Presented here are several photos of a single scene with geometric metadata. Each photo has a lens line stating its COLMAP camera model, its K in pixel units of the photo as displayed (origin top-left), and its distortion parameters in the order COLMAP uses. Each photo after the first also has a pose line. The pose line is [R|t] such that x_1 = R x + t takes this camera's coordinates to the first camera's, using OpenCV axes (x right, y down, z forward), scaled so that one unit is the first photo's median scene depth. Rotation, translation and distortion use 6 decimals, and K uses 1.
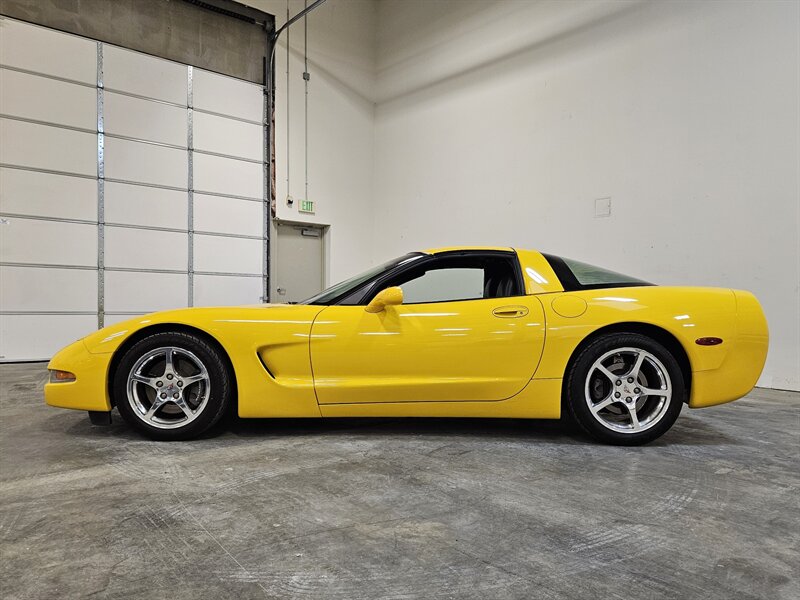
lens RADIAL K [[607.9, 0, 400.0], [0, 607.9, 300.0], [0, 0, 1]] dist [0.084073, -0.083760]
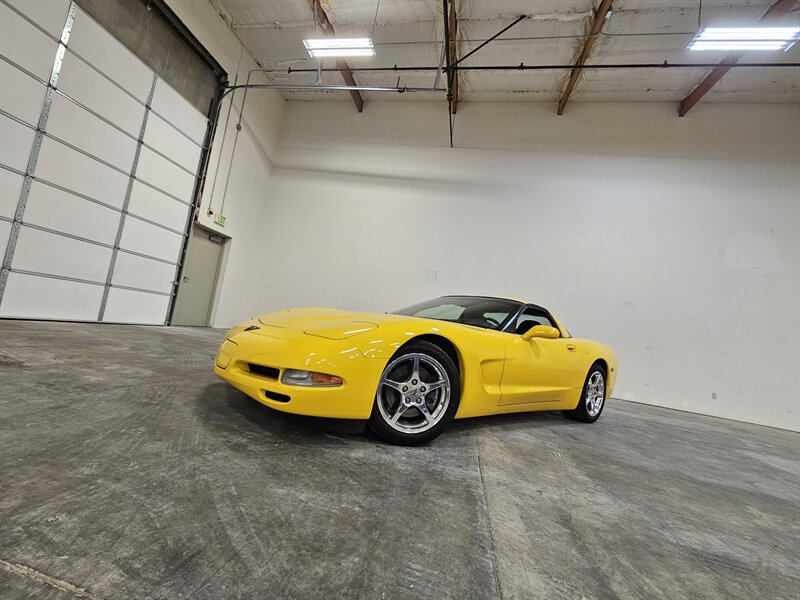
lens RADIAL K [[330.4, 0, 400.0], [0, 330.4, 300.0], [0, 0, 1]] dist [-0.002953, 0.000135]
pose [[0.770544, 0.169764, 0.614363, -0.301958], [-0.155285, 0.984835, -0.077373, 0.013339], [-0.618182, -0.035782, 0.785220, 0.227817]]
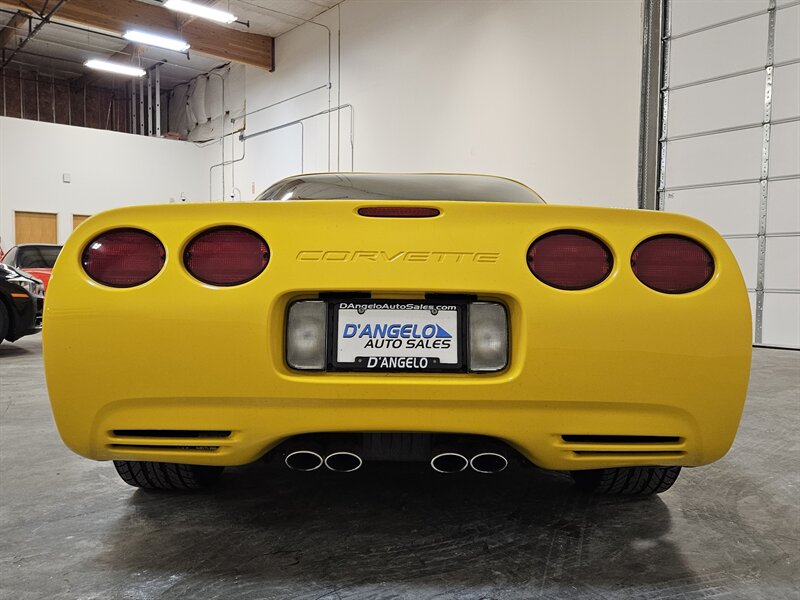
lens RADIAL K [[710.3, 0, 400.0], [0, 710.3, 300.0], [0, 0, 1]] dist [0.012559, 0.014048]
pose [[-0.017297, 0.020843, -0.999633, 0.425105], [-0.004228, 0.999772, 0.020919, 0.014593], [0.999841, 0.004589, -0.017205, 0.500260]]
